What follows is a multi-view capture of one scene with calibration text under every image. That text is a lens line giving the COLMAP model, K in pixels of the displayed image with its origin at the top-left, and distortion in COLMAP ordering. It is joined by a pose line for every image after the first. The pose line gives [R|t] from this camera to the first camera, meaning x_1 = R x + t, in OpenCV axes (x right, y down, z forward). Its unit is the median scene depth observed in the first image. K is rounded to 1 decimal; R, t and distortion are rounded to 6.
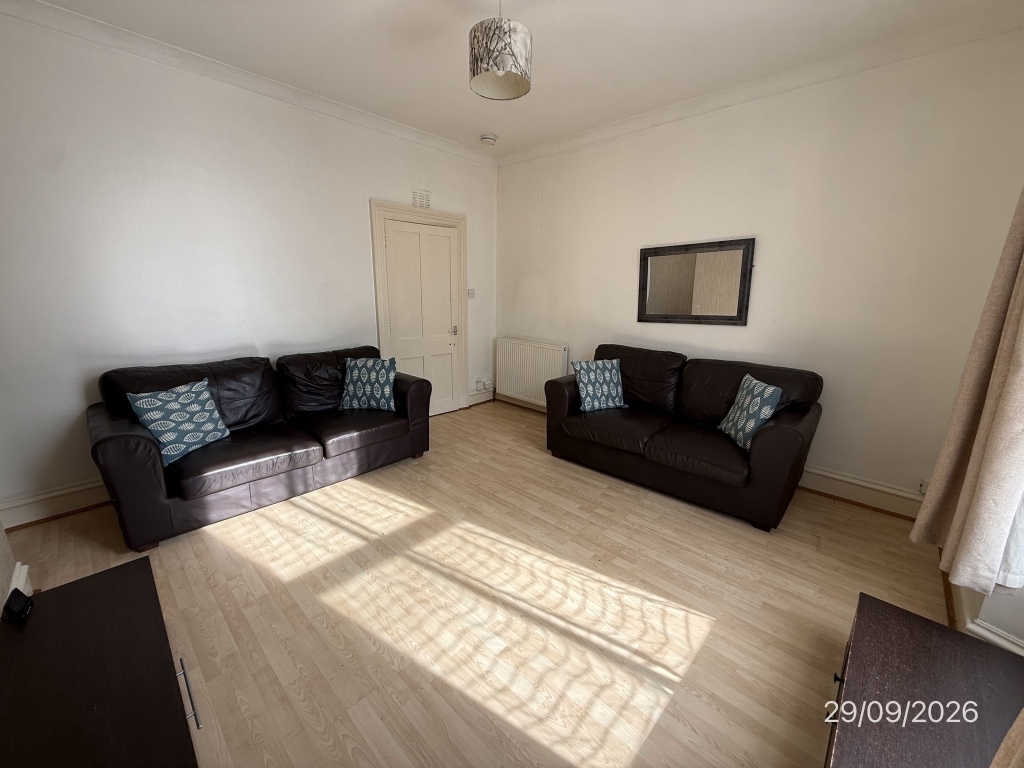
lens RADIAL K [[403.4, 0, 511.4], [0, 403.4, 386.5], [0, 0, 1]] dist [-0.001091, -0.000256]
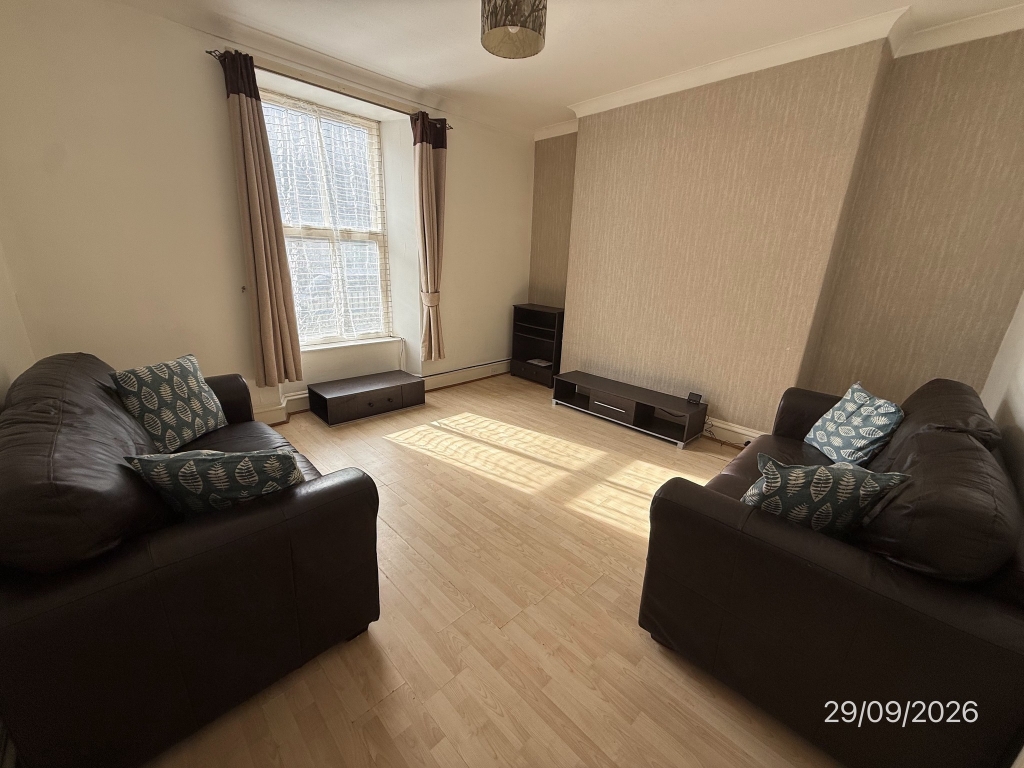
lens RADIAL K [[403.4, 0, 511.4], [0, 403.4, 386.5], [0, 0, 1]] dist [-0.001091, -0.000256]
pose [[-0.997898, -0.062213, 0.018160, -0.074909], [-0.043900, 0.854995, 0.516776, -0.448028], [-0.047677, 0.514892, -0.855928, 1.852042]]
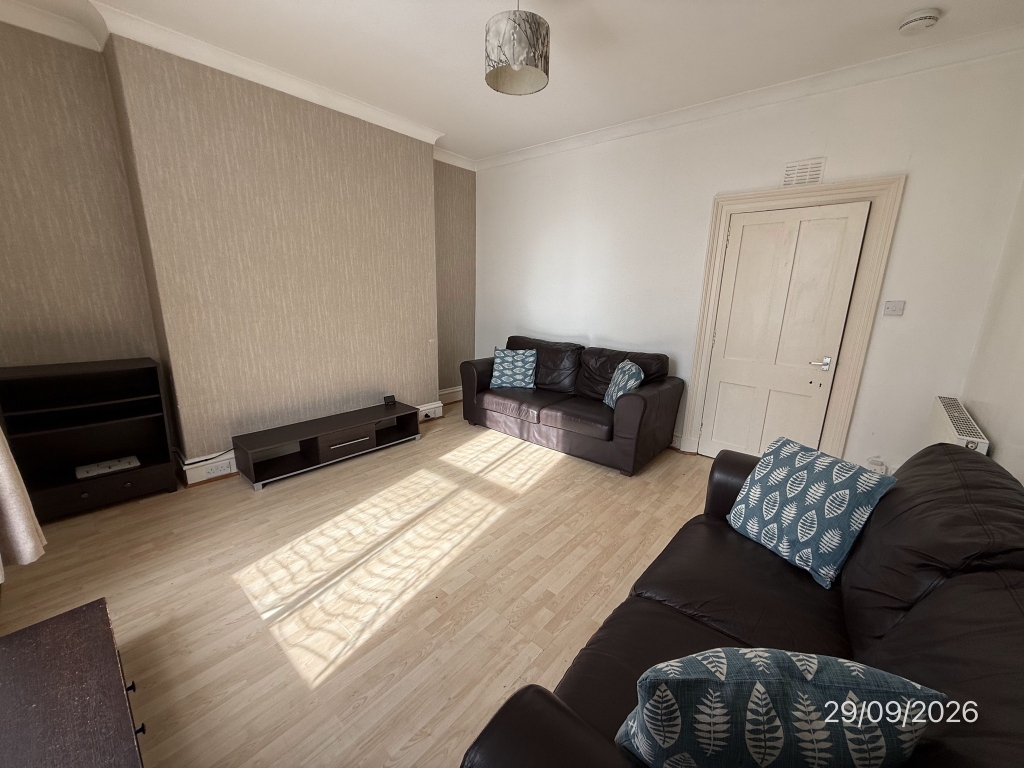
lens RADIAL K [[403.4, 0, 511.4], [0, 403.4, 386.5], [0, 0, 1]] dist [-0.001091, -0.000256]
pose [[0.044724, 0.221444, -0.974147, 0.899227], [-0.261238, 0.943784, 0.202548, -0.198793], [0.964238, 0.245426, 0.100059, 0.886295]]
